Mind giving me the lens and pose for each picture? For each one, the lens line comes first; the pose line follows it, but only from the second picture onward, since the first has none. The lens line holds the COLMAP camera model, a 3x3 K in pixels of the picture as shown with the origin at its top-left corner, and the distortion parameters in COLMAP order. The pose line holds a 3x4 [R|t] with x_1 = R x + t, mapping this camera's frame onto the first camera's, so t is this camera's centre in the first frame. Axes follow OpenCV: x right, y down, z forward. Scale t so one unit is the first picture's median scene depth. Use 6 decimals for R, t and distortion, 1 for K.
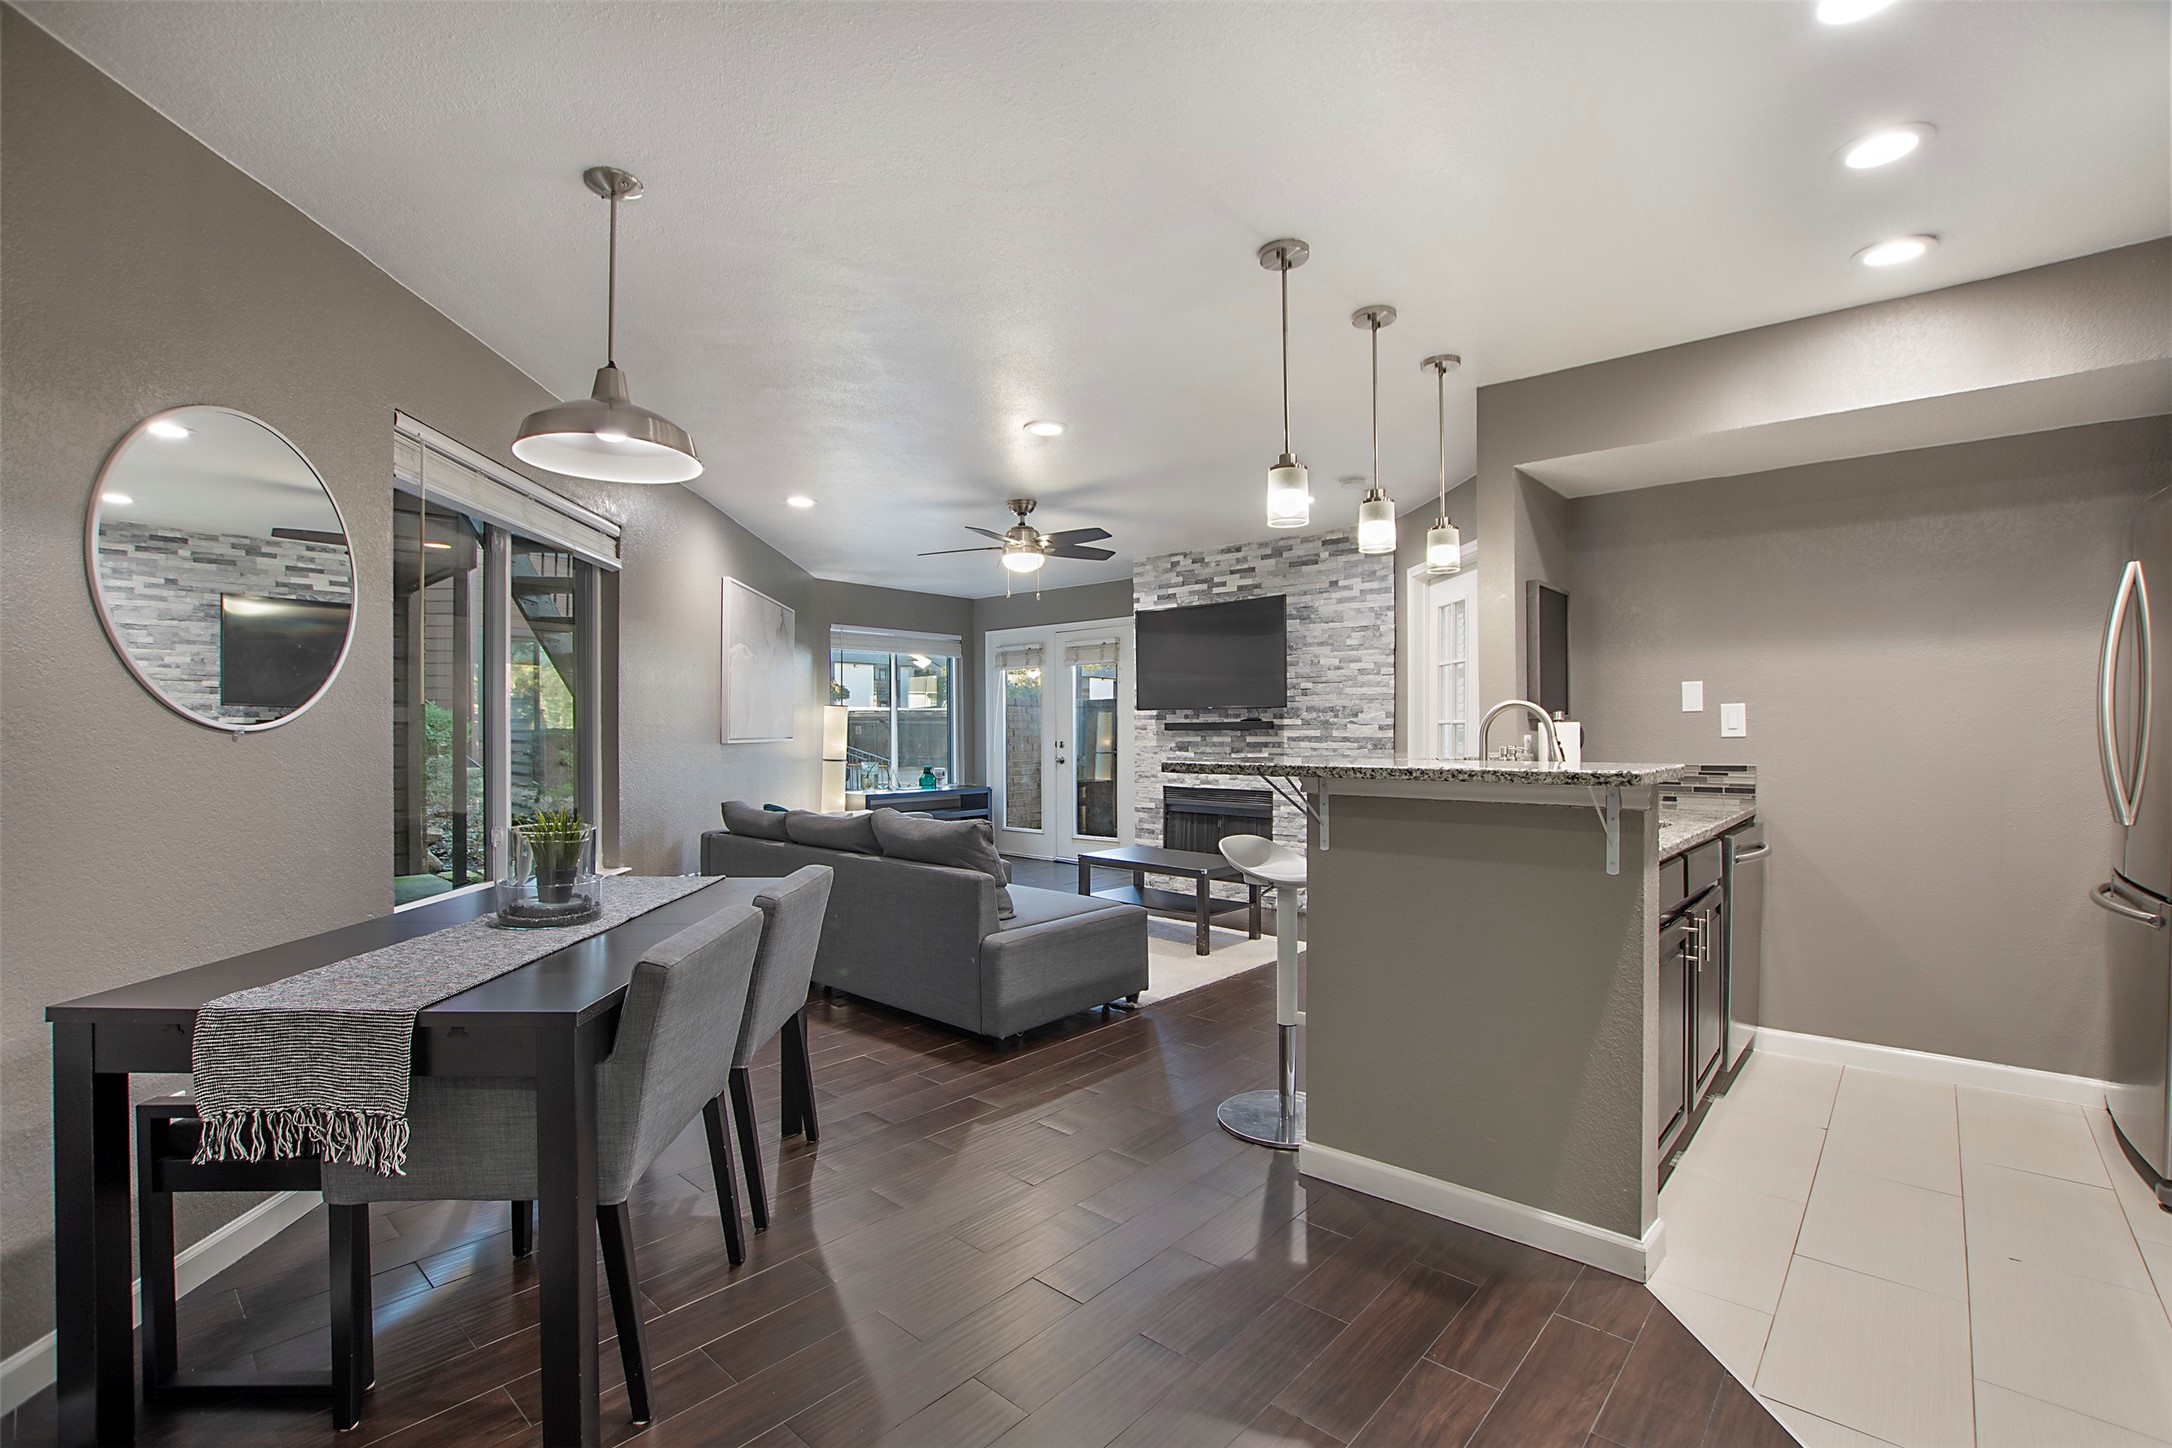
lens RADIAL K [[964.7, 0, 1096.7], [0, 964.7, 736.6], [0, 0, 1]] dist [-0.032562, 0.002702]
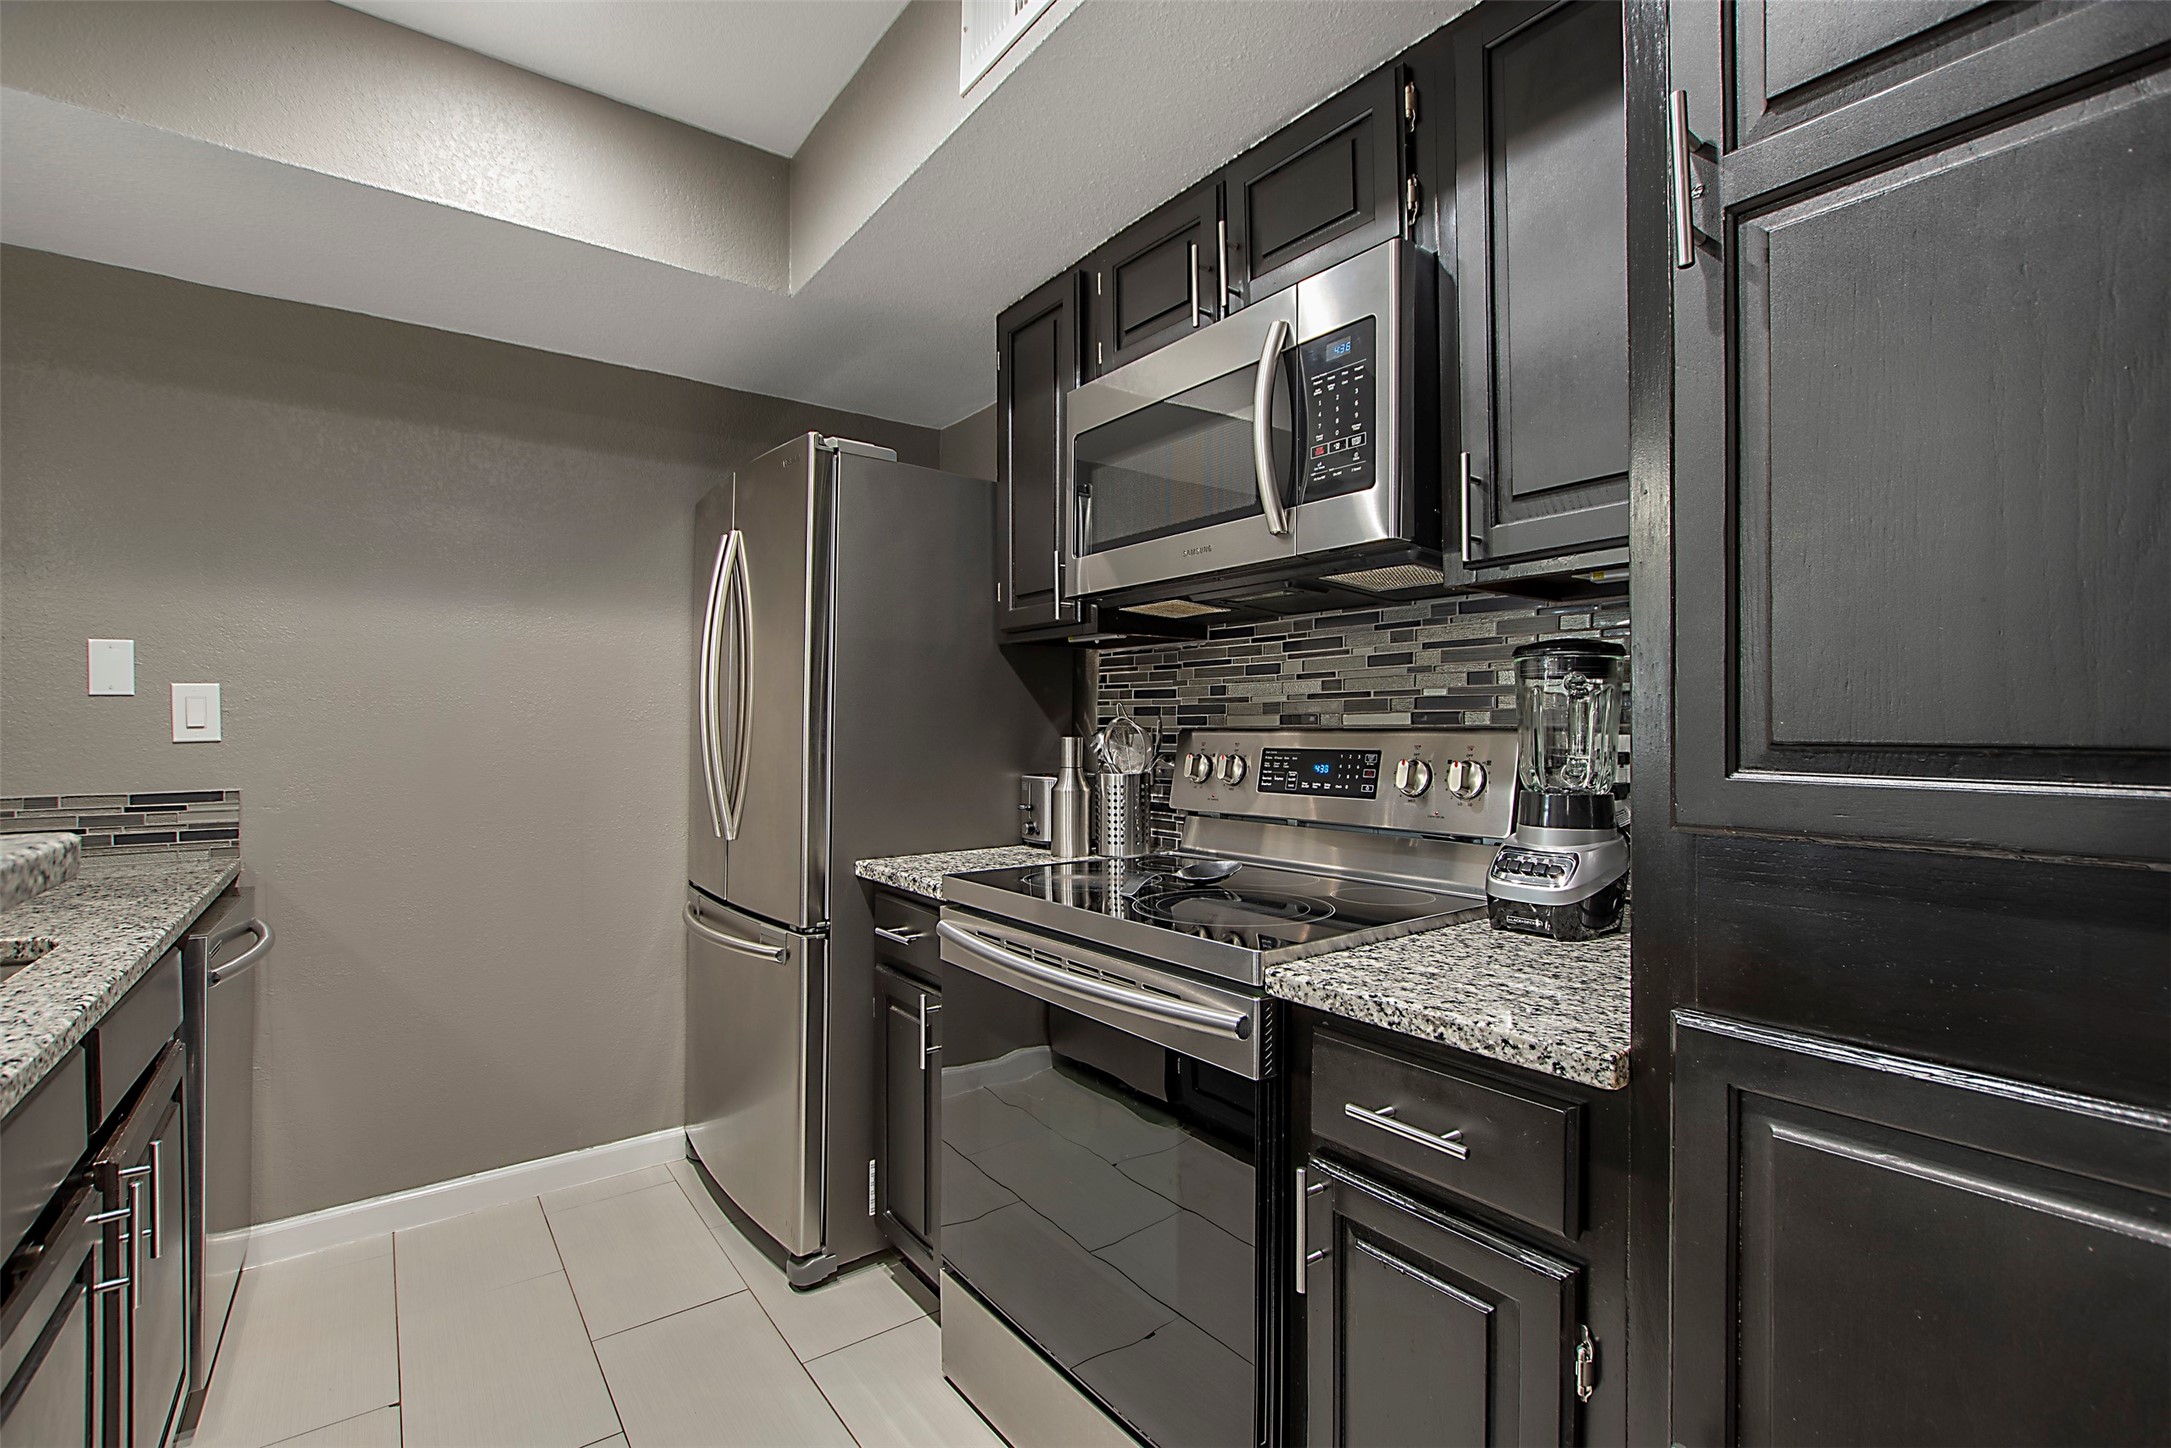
lens RADIAL K [[964.3, 0, 1085.5], [0, 964.3, 727.7], [0, 0, 1]] dist [-0.032562, 0.002702]
pose [[0.206139, 0.002879, 0.978518, 0.226406], [0.009191, 0.999946, -0.004878, 0.000067], [-0.978479, 0.009999, 0.206102, 0.358378]]
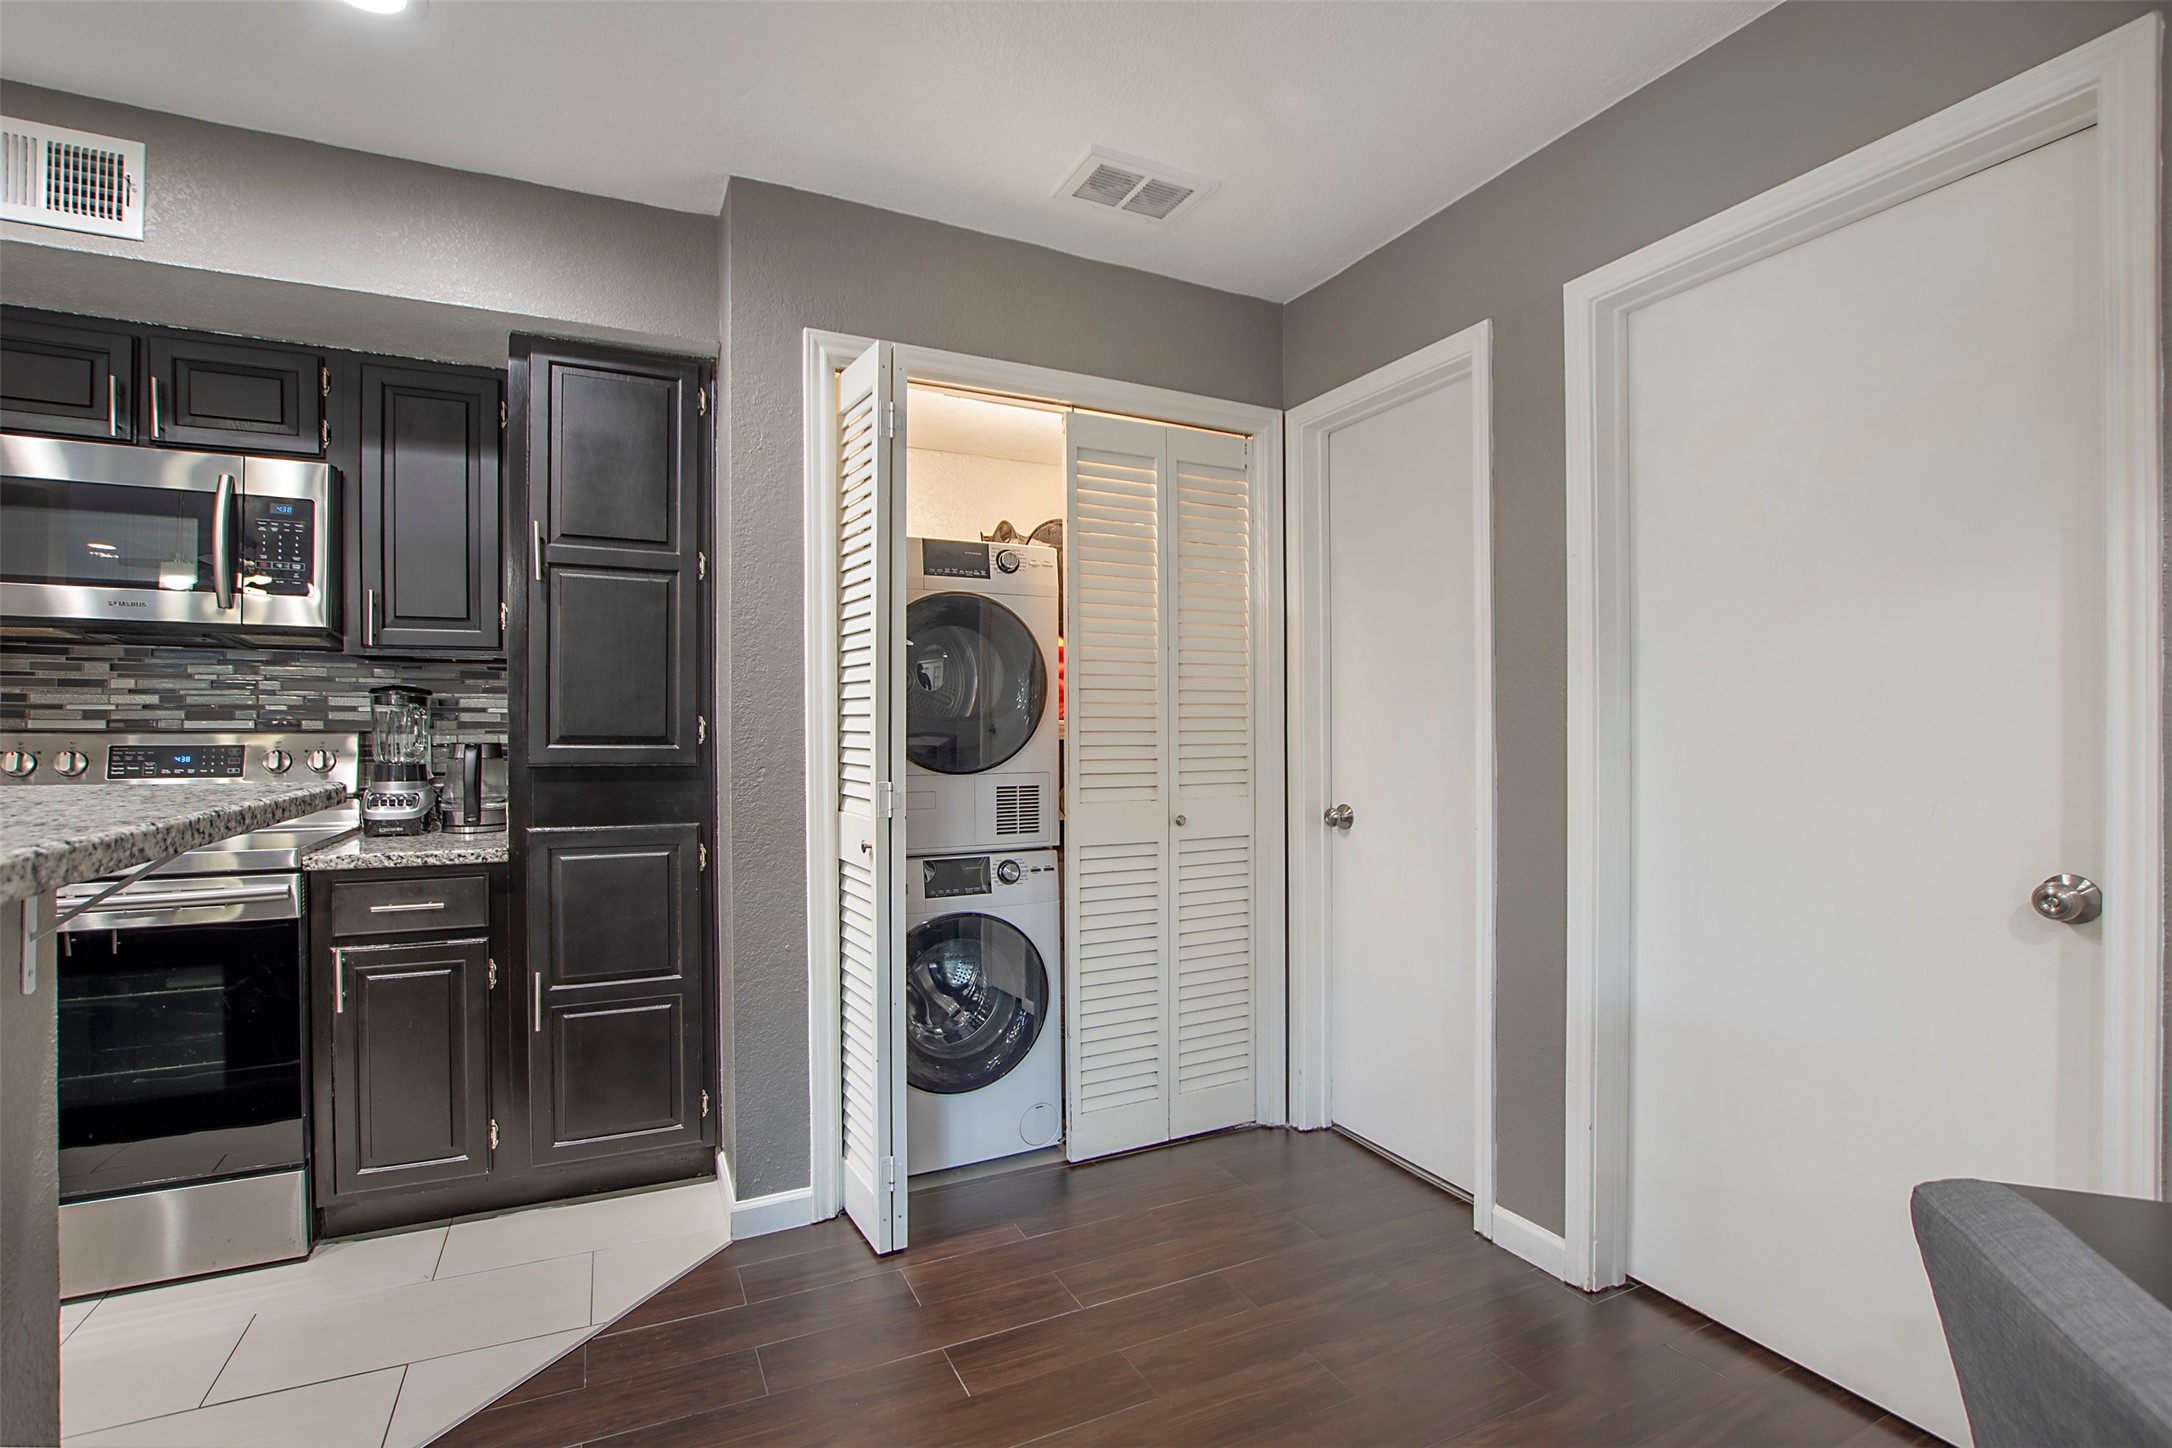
lens RADIAL K [[964.7, 0, 1119.1], [0, 964.7, 734.4], [0, 0, 1]] dist [-0.032562, 0.002702]
pose [[-0.935404, -0.000863, 0.353581, -0.128851], [0.003189, 0.999936, 0.010877, -0.003621], [-0.353567, 0.011302, -0.935341, 0.726653]]
